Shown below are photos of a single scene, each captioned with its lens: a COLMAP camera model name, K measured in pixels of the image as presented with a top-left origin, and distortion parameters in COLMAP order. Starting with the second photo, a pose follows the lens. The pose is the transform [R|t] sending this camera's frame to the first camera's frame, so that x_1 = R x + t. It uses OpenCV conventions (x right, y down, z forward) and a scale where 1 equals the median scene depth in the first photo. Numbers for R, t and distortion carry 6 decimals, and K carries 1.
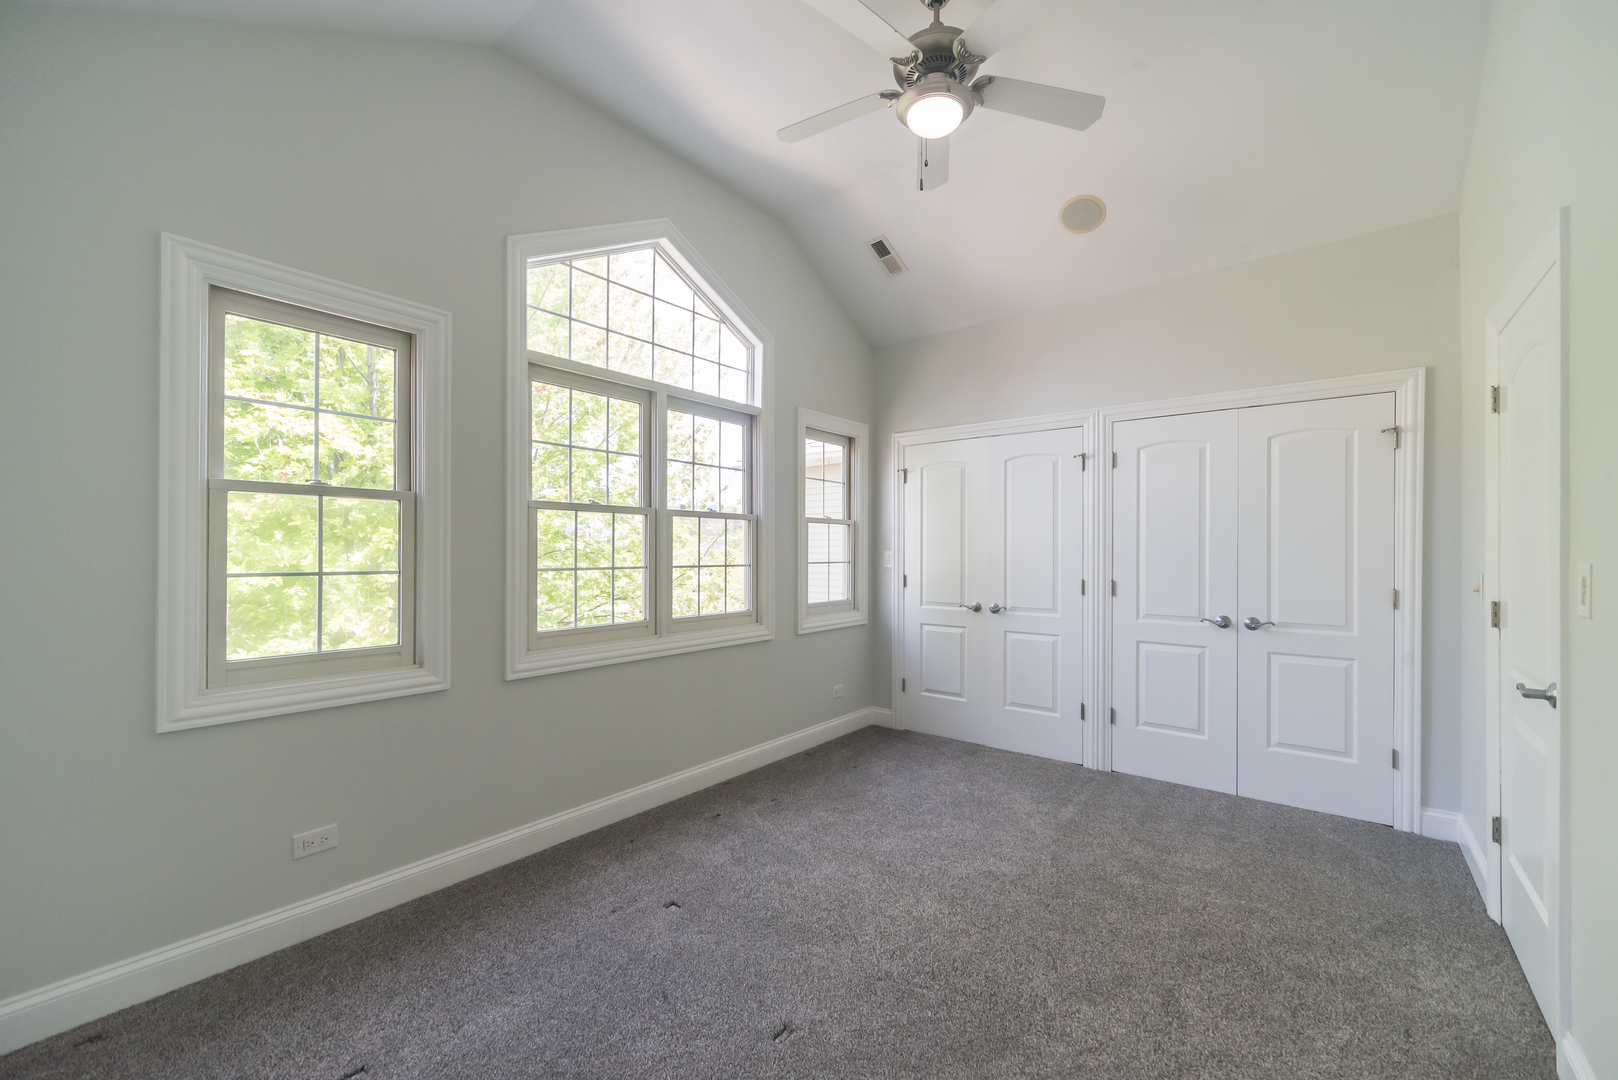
lens RADIAL K [[644.0, 0, 816.1], [0, 644.0, 542.3], [0, 0, 1]] dist [0.006175, -0.000096]
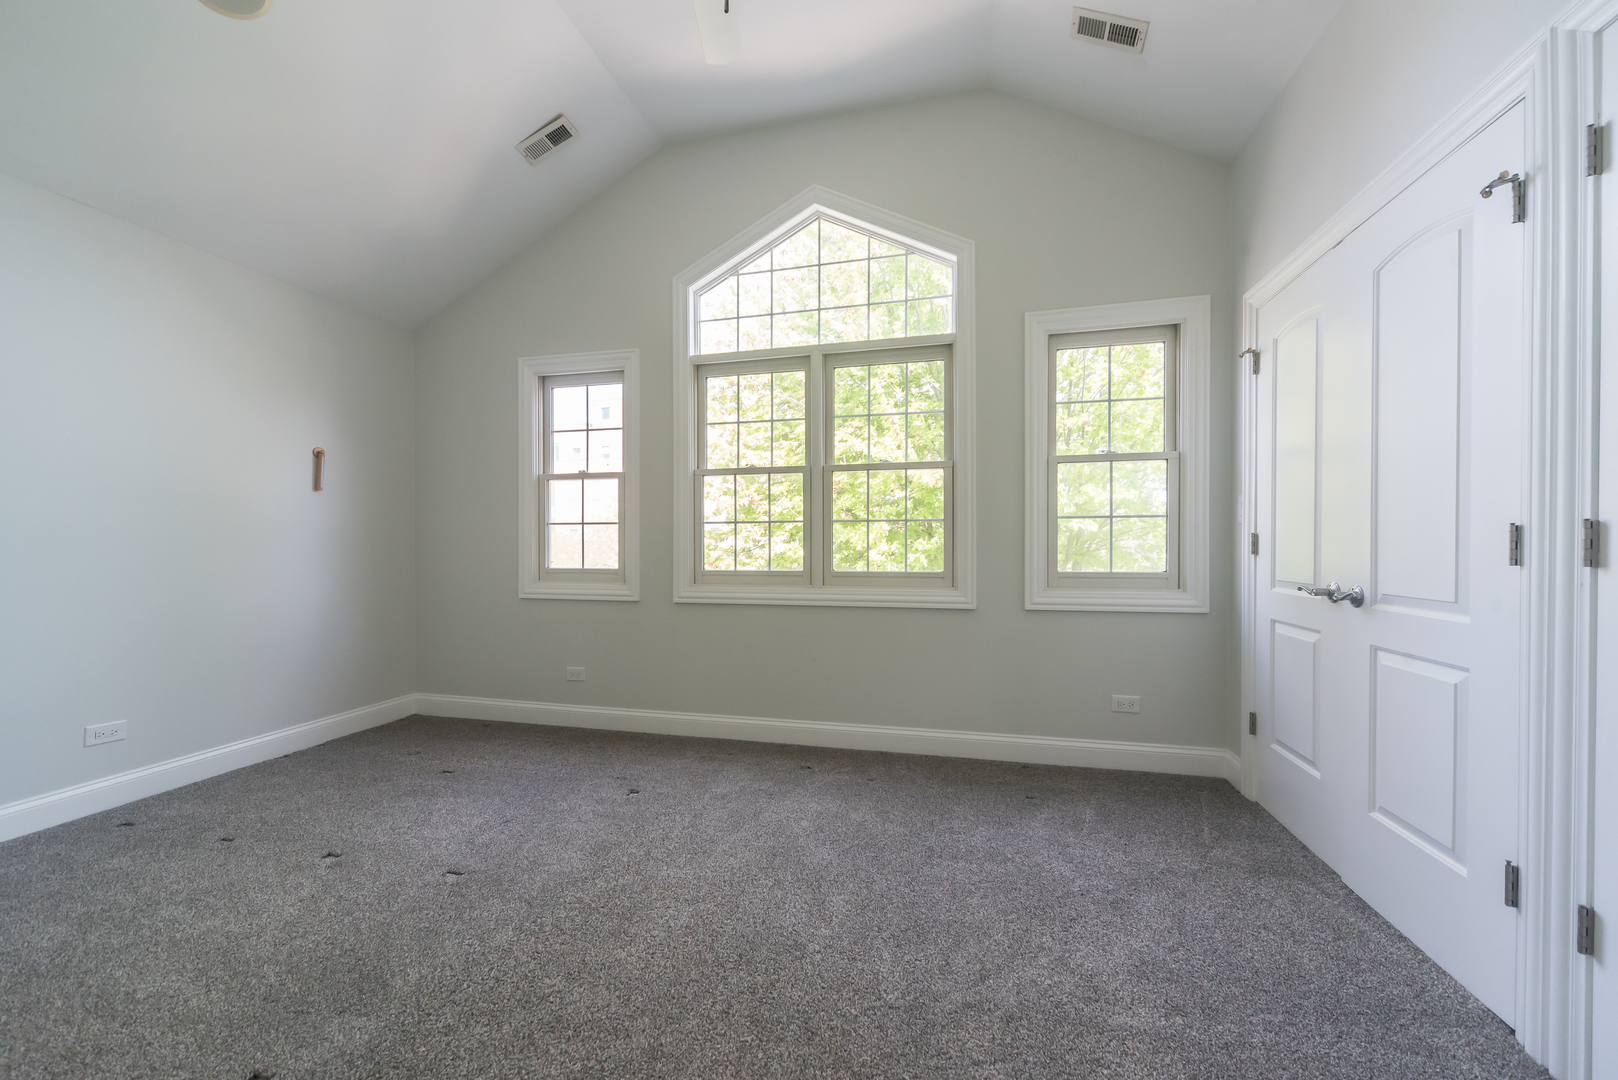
lens RADIAL K [[621.3, 0, 815.7], [0, 621.3, 533.7], [0, 0, 1]] dist [0.002805, -0.001276]
pose [[0.415131, -0.007235, -0.909733, 0.660198], [0.021887, 0.999758, 0.002037, 0.055269], [0.909498, -0.020757, 0.415189, 0.563046]]
